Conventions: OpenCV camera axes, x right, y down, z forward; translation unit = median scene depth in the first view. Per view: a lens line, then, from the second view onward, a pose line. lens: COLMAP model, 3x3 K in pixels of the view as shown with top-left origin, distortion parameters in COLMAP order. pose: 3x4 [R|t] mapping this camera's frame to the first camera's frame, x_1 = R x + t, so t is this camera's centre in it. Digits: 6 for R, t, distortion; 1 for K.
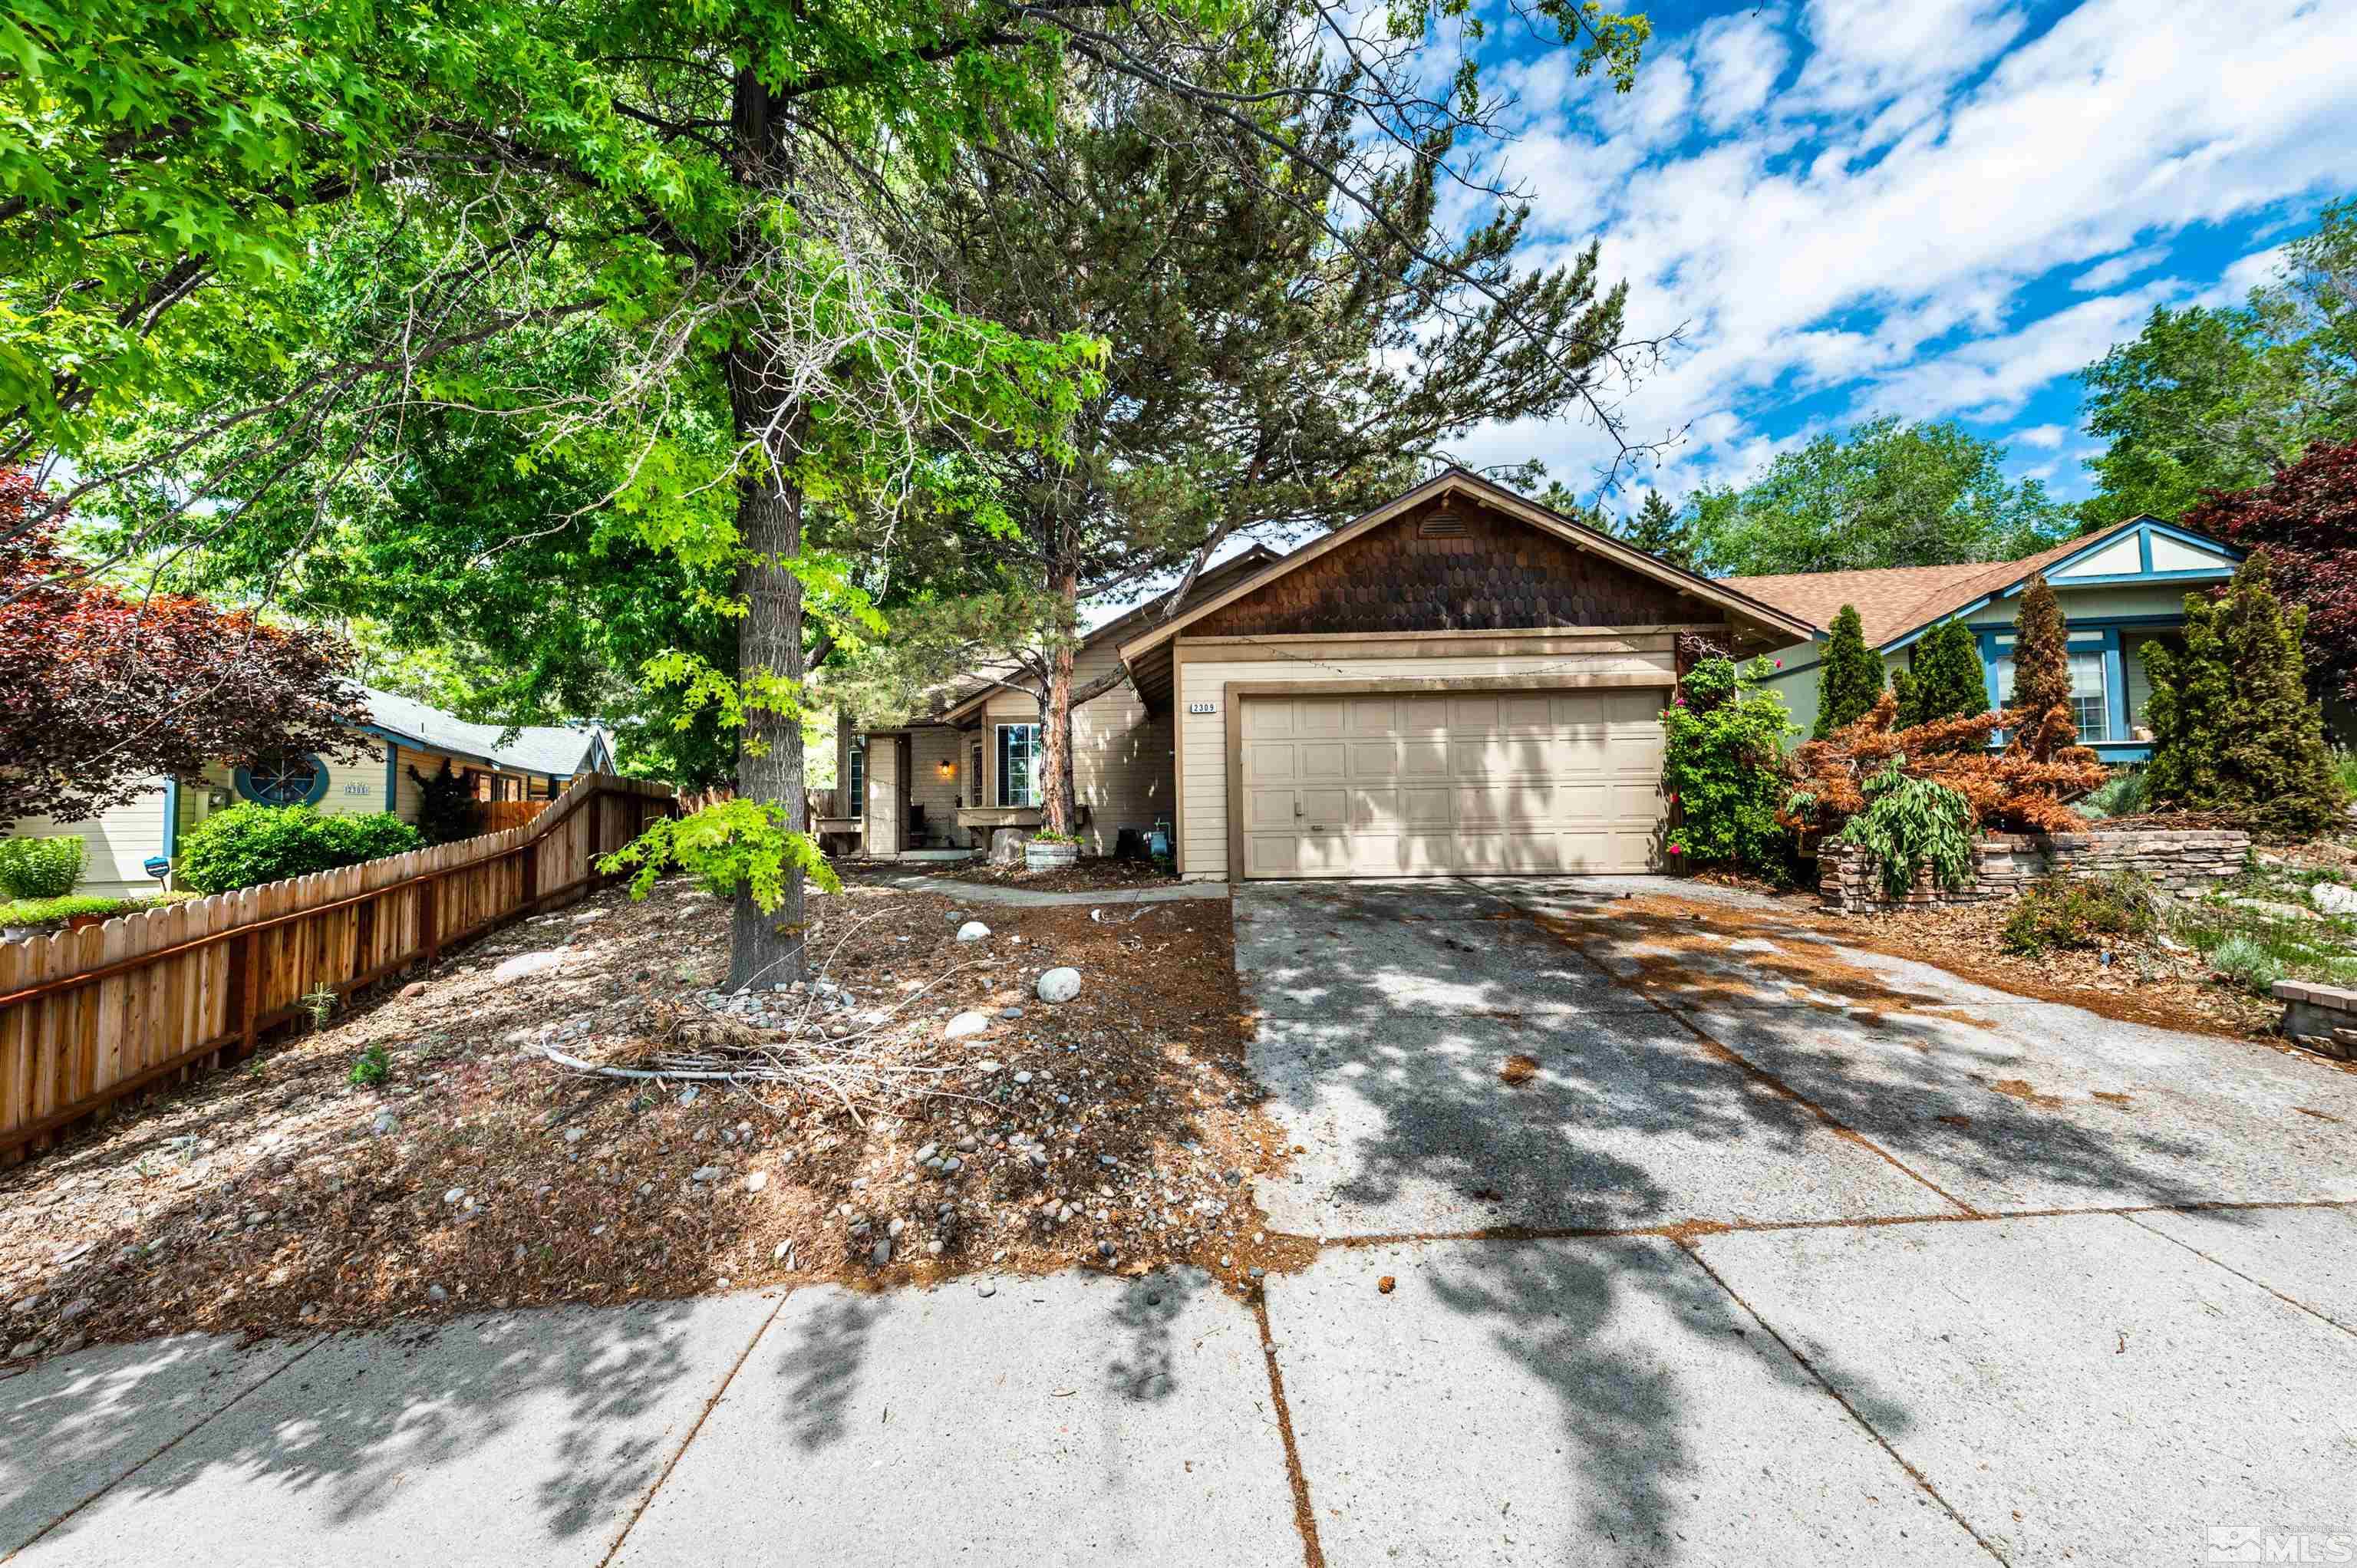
lens RADIAL K [[813.2, 0, 1180.9], [0, 813.2, 788.8], [0, 0, 1]] dist [0.013023, -0.004709]
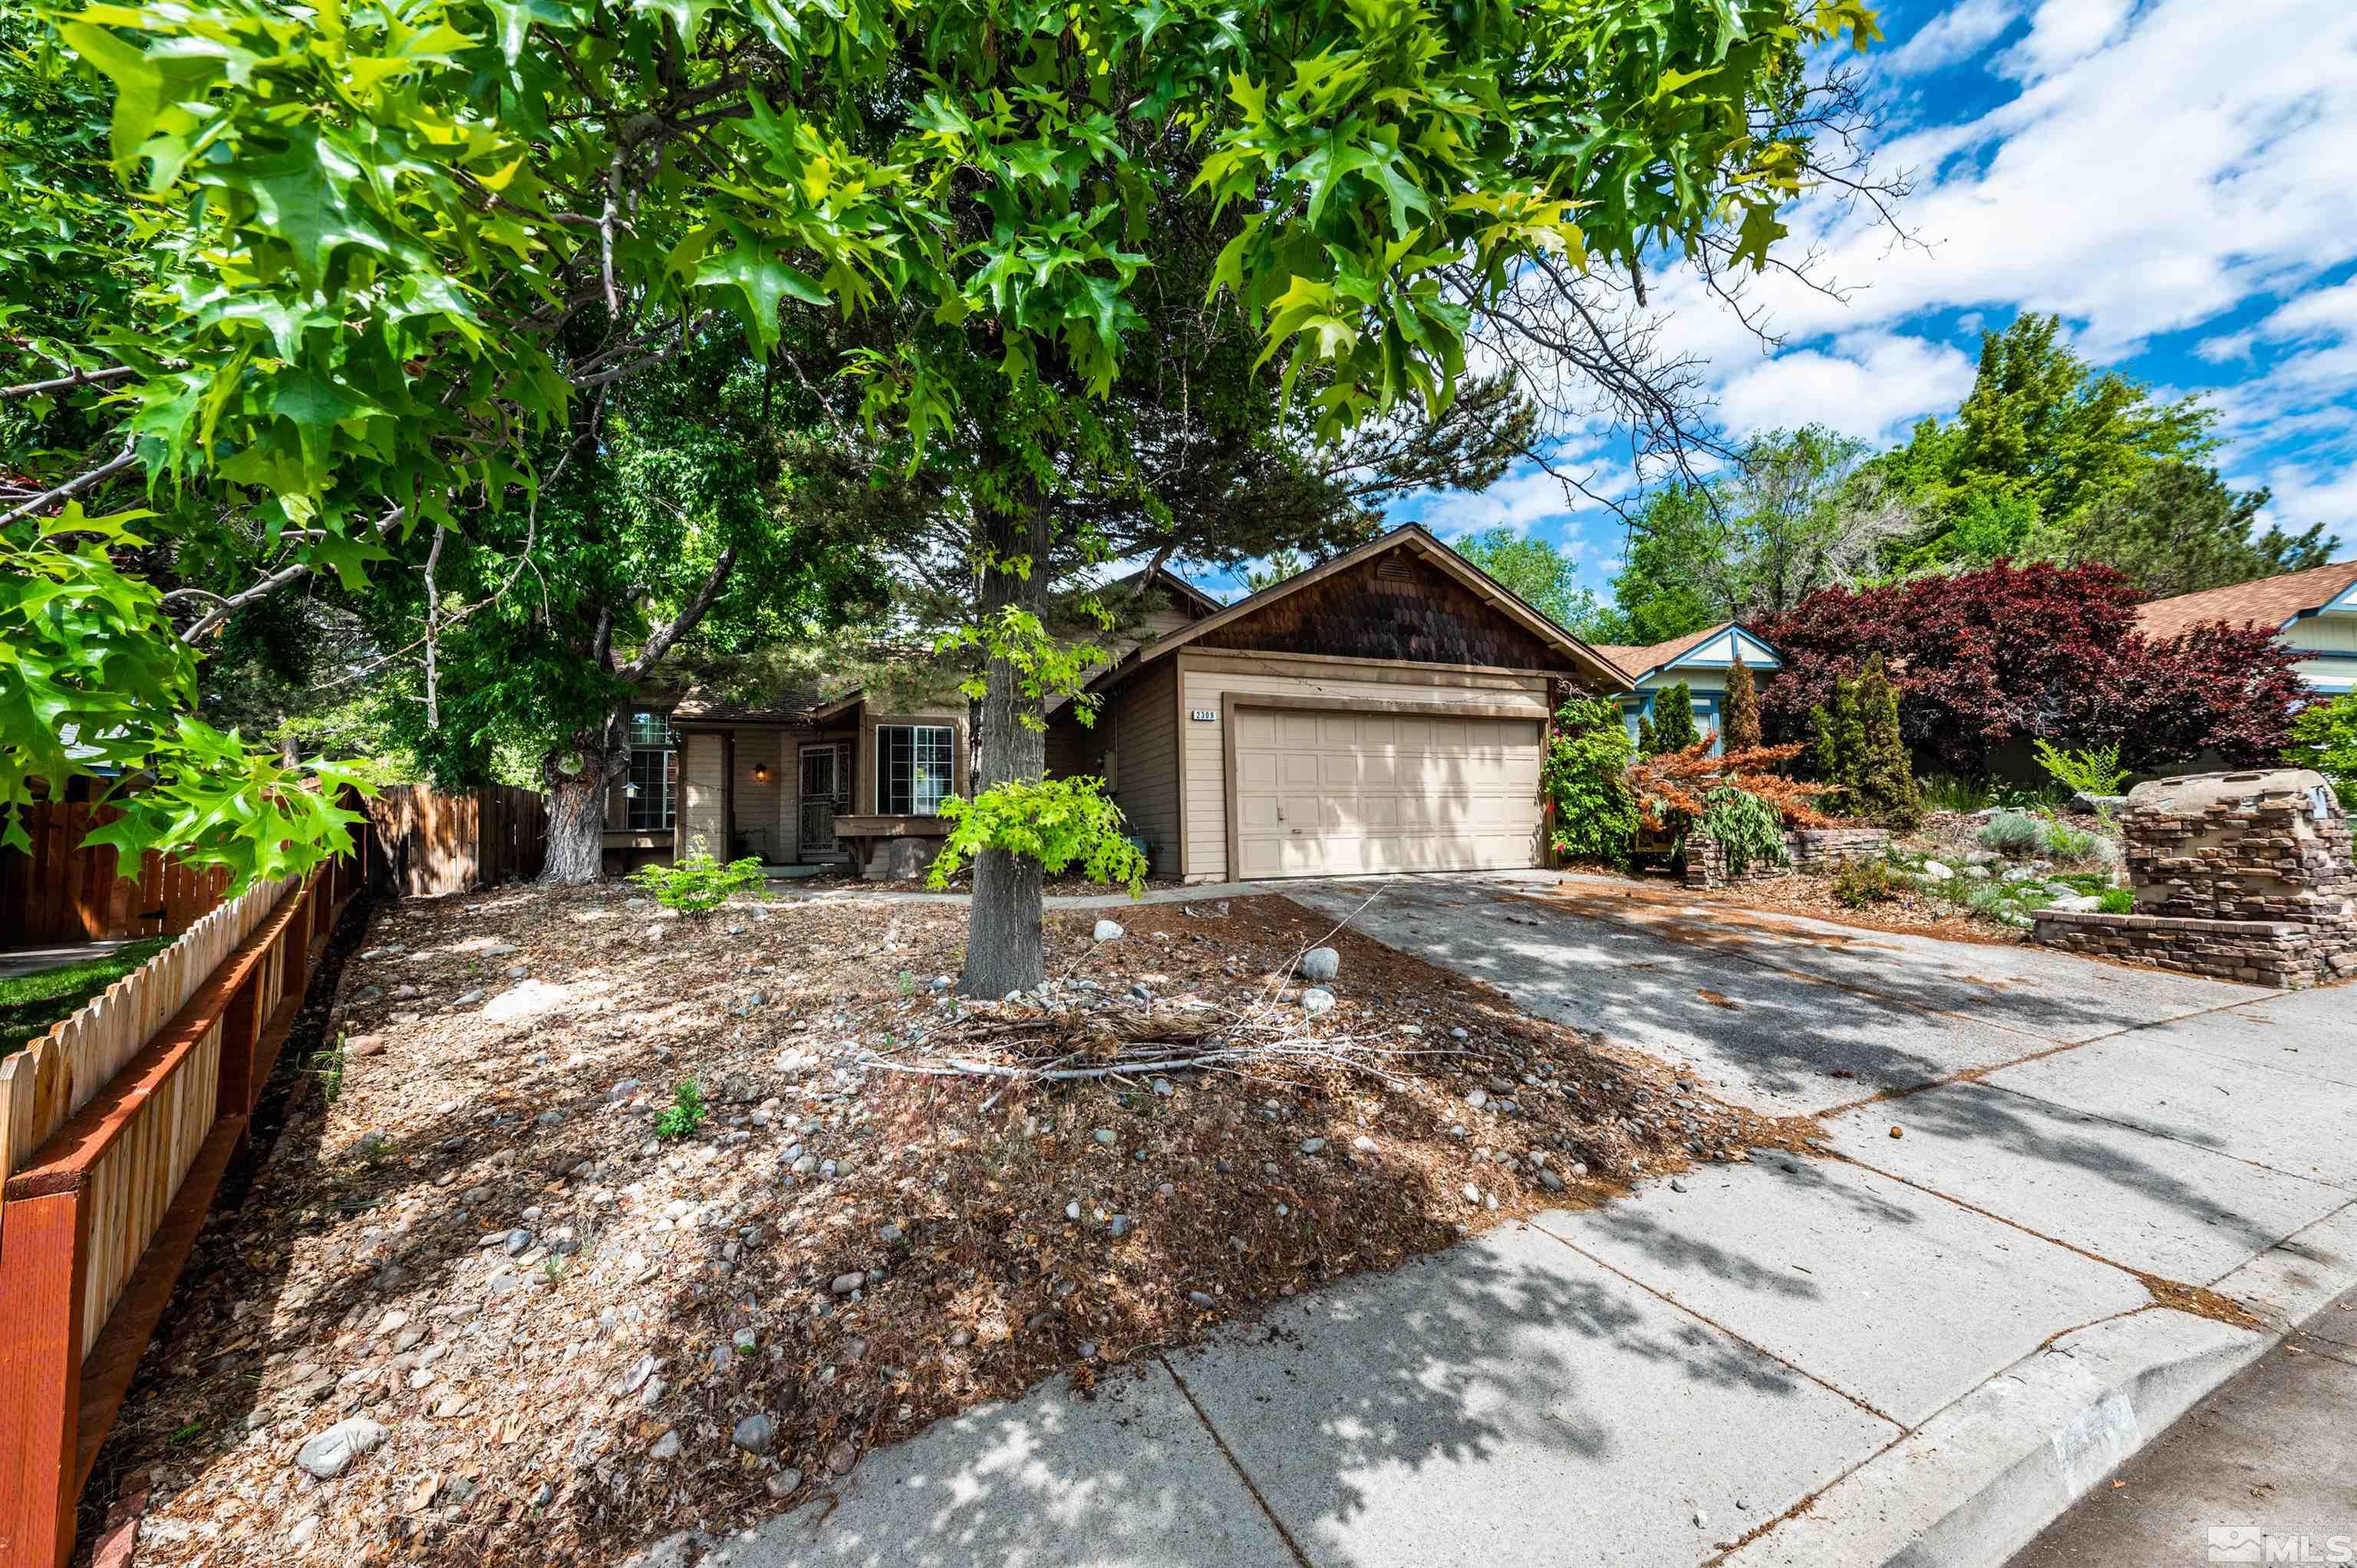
lens RADIAL K [[813.2, 0, 1180.9], [0, 813.2, 788.8], [0, 0, 1]] dist [0.013023, -0.004709]
pose [[0.923375, 0.021449, 0.383299, -0.433249], [-0.009923, 0.999438, -0.032022, 0.030385], [-0.383770, 0.025765, 0.923069, 0.060020]]
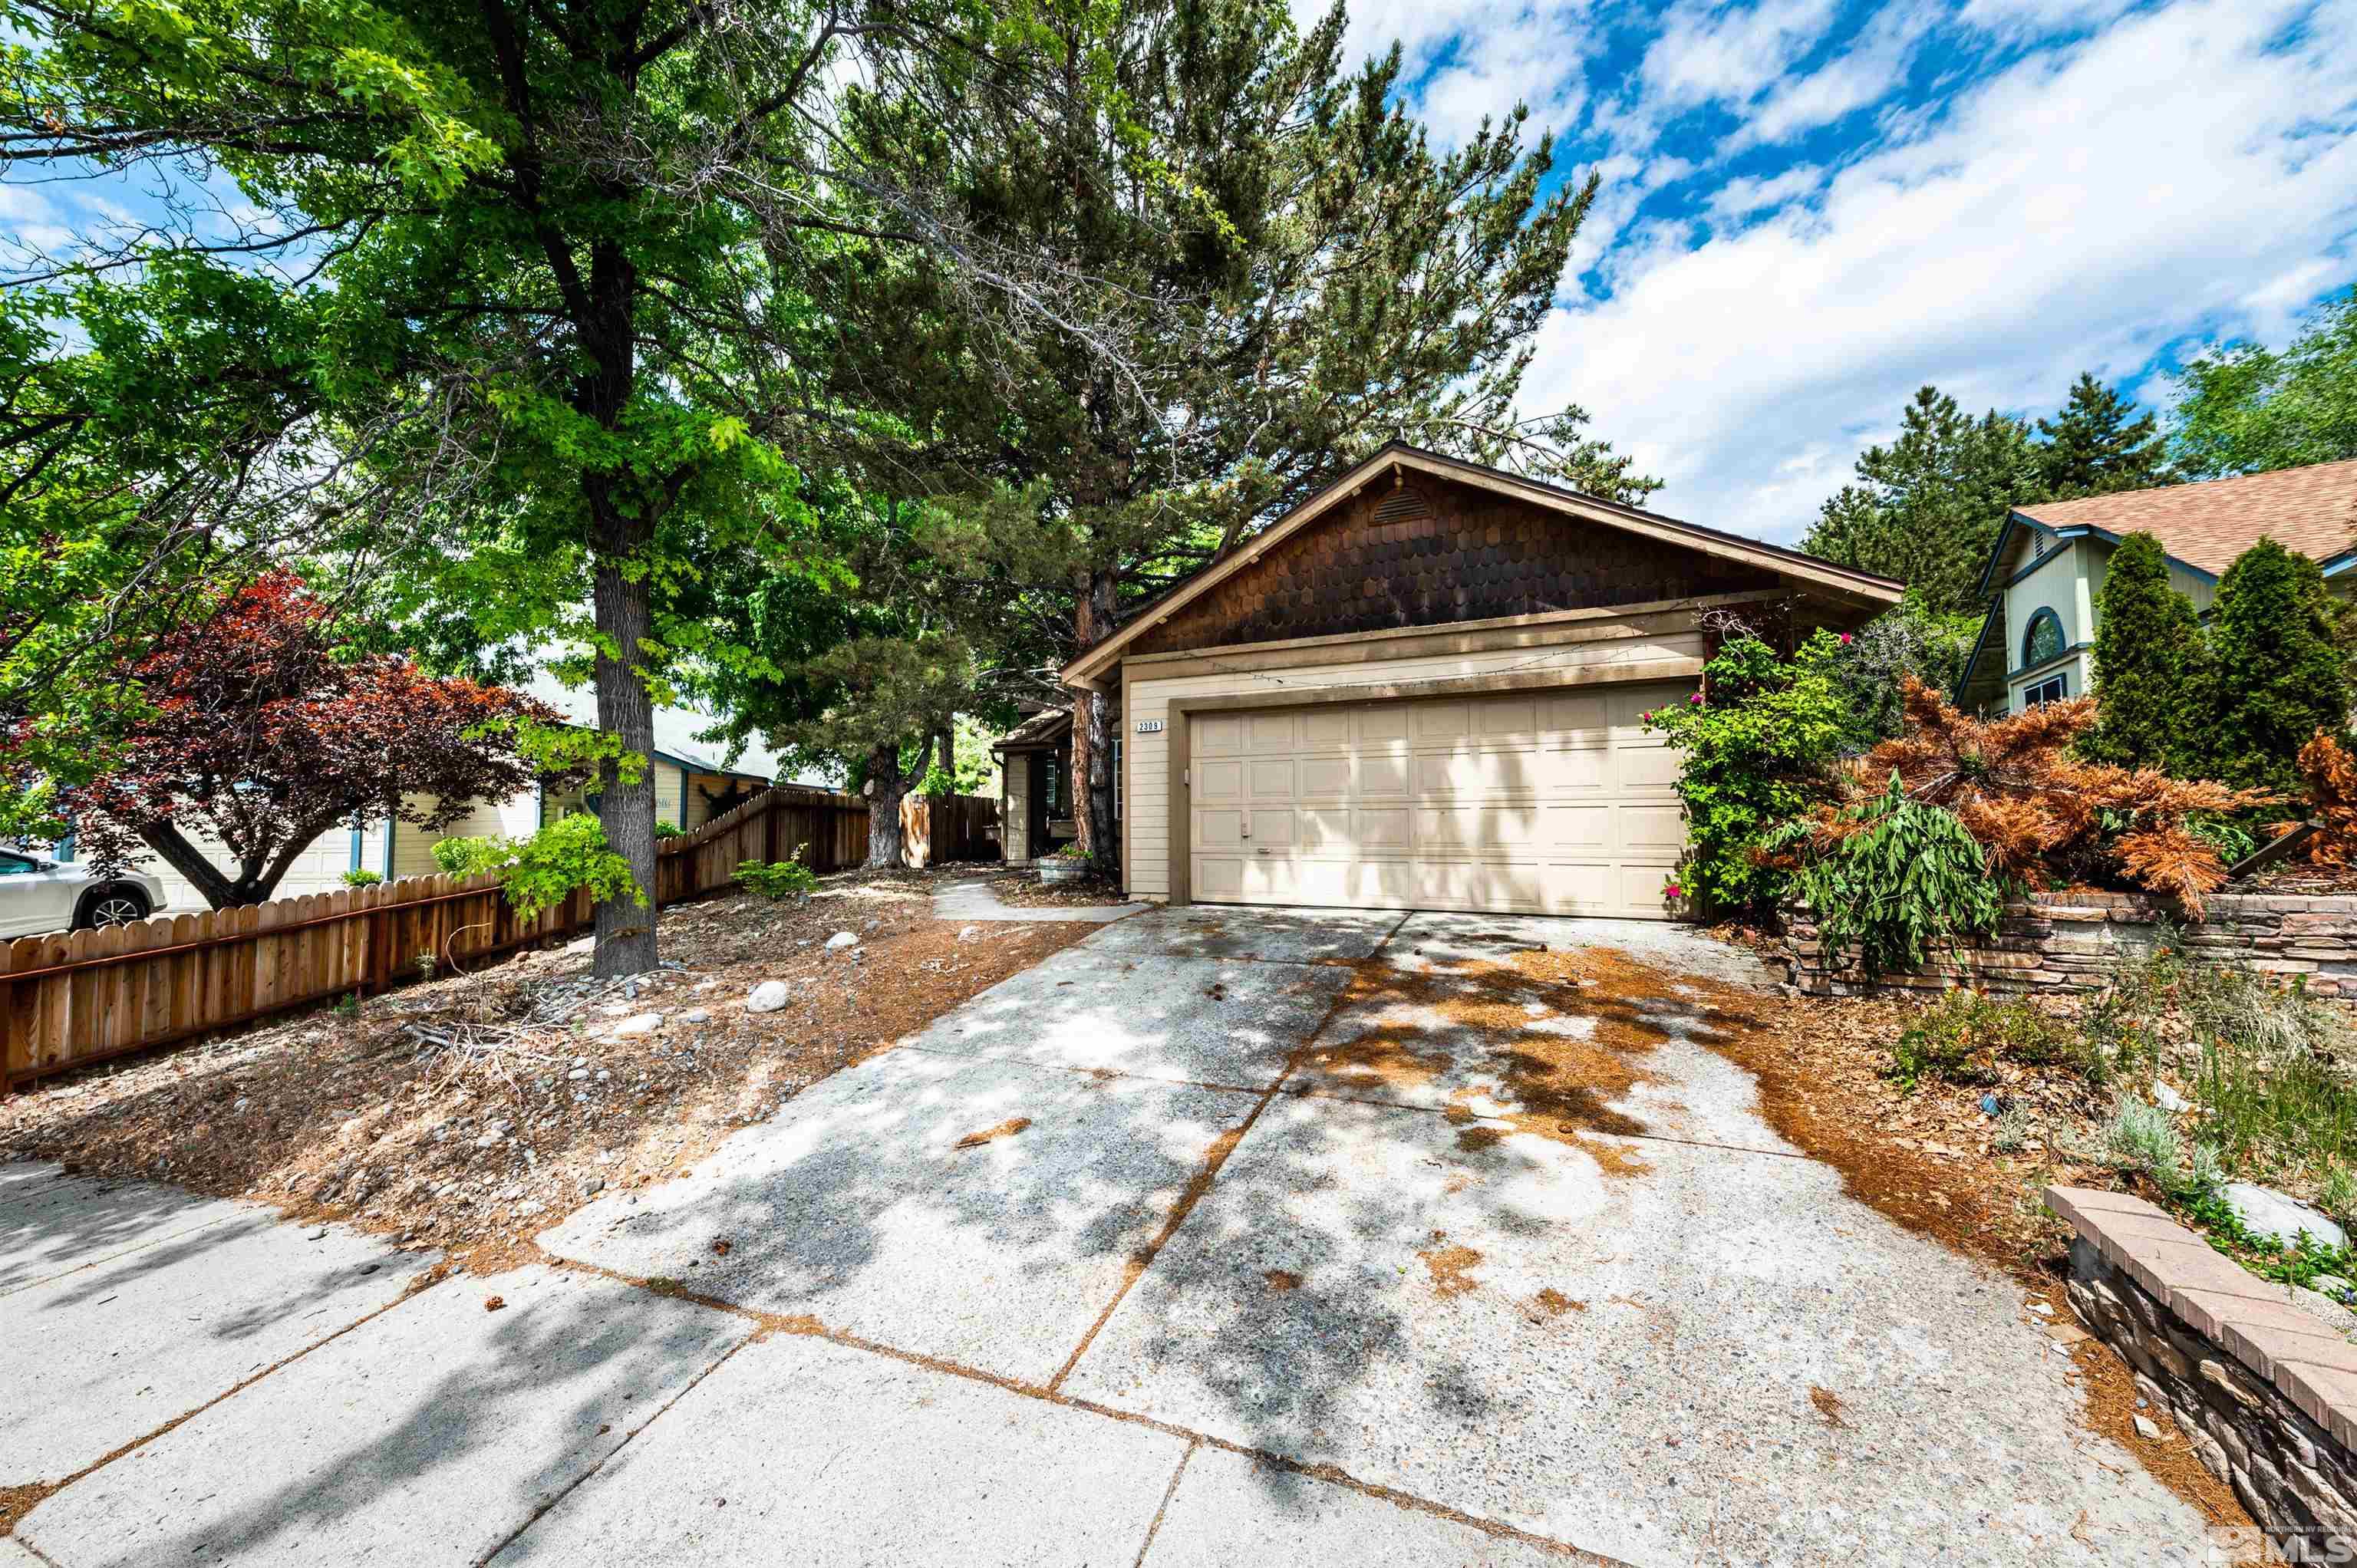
lens RADIAL K [[815.6, 0, 1178.1], [0, 815.6, 796.5], [0, 0, 1]] dist [0.007590, -0.002482]
pose [[0.923122, -0.002321, -0.384499, 0.481455], [0.005489, 0.999959, 0.007142, -0.023402], [0.384467, -0.008703, 0.923098, 0.109169]]
